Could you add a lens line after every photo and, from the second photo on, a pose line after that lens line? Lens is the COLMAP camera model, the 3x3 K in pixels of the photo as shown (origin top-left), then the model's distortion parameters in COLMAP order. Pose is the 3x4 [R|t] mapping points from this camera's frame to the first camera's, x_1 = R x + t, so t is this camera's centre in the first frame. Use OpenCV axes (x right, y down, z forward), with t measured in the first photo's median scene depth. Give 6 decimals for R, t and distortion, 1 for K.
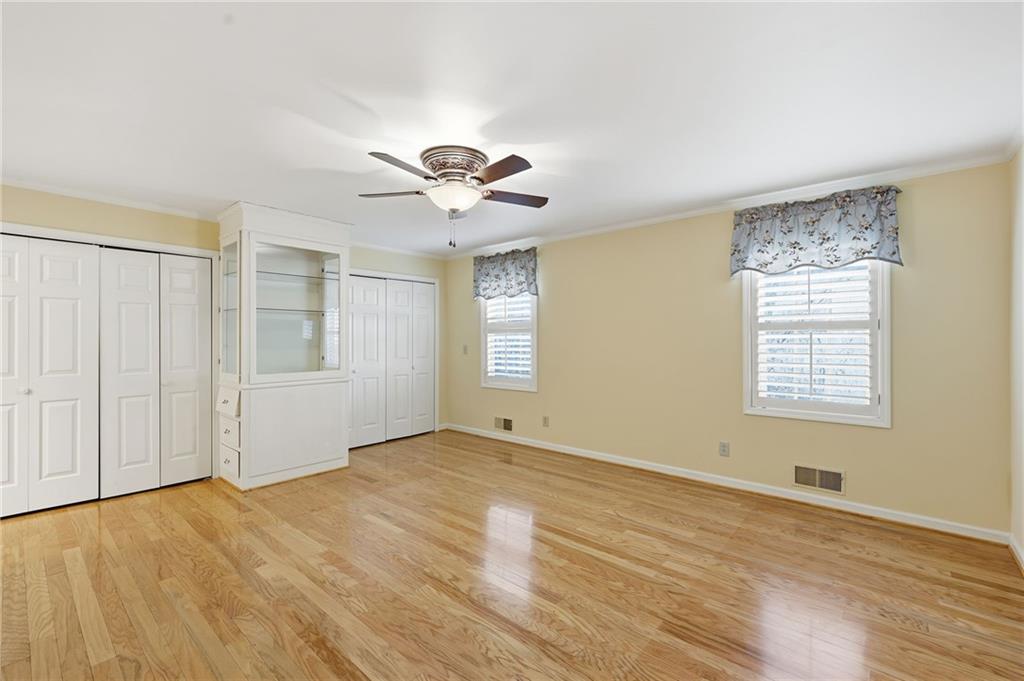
lens RADIAL K [[443.3, 0, 514.2], [0, 443.3, 335.1], [0, 0, 1]] dist [0.001759, 0.000440]
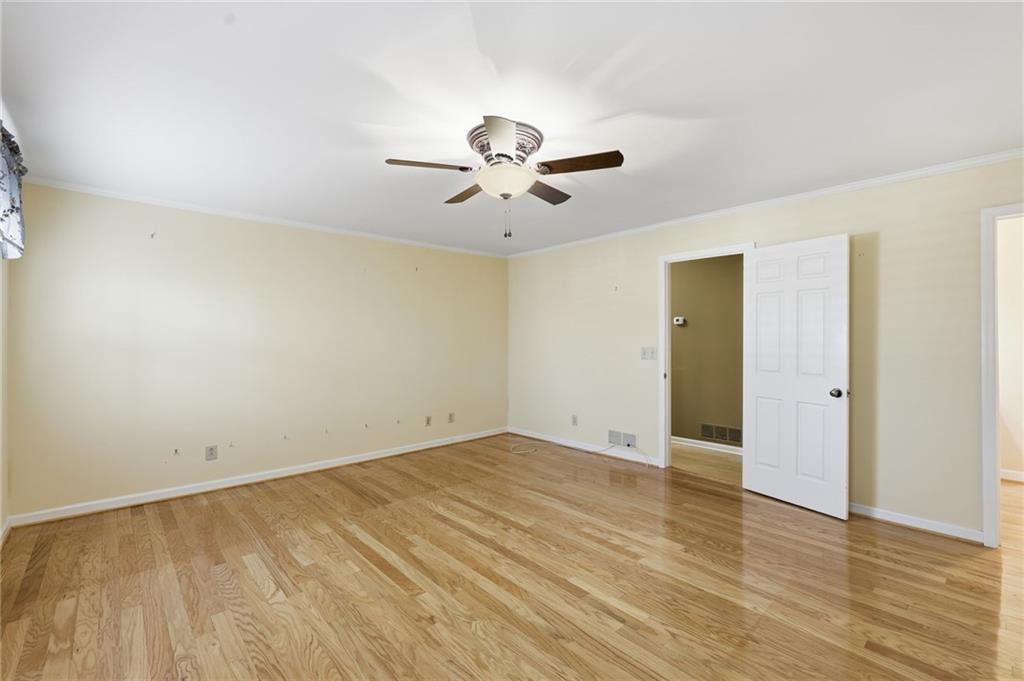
lens RADIAL K [[443.3, 0, 517.2], [0, 443.3, 338.1], [0, 0, 1]] dist [0.001759, 0.000440]
pose [[-0.994198, 0.003488, 0.107512, -0.199595], [0.002880, 0.999979, -0.005809, 0.008276], [-0.107530, -0.005466, -0.994187, 1.482928]]
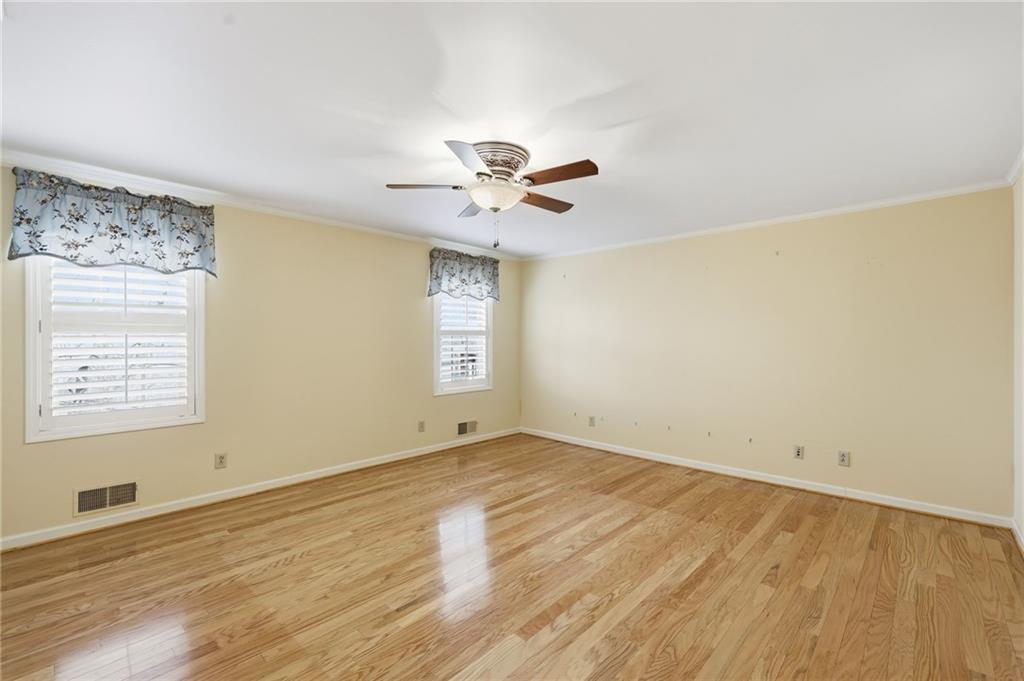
lens RADIAL K [[443.3, 0, 512.0], [0, 443.3, 337.4], [0, 0, 1]] dist [0.001759, 0.000440]
pose [[0.028942, 0.005851, 0.999564, -0.862868], [-0.007616, 0.999955, -0.005633, 0.001829], [-0.999552, -0.007450, 0.028985, 0.739766]]
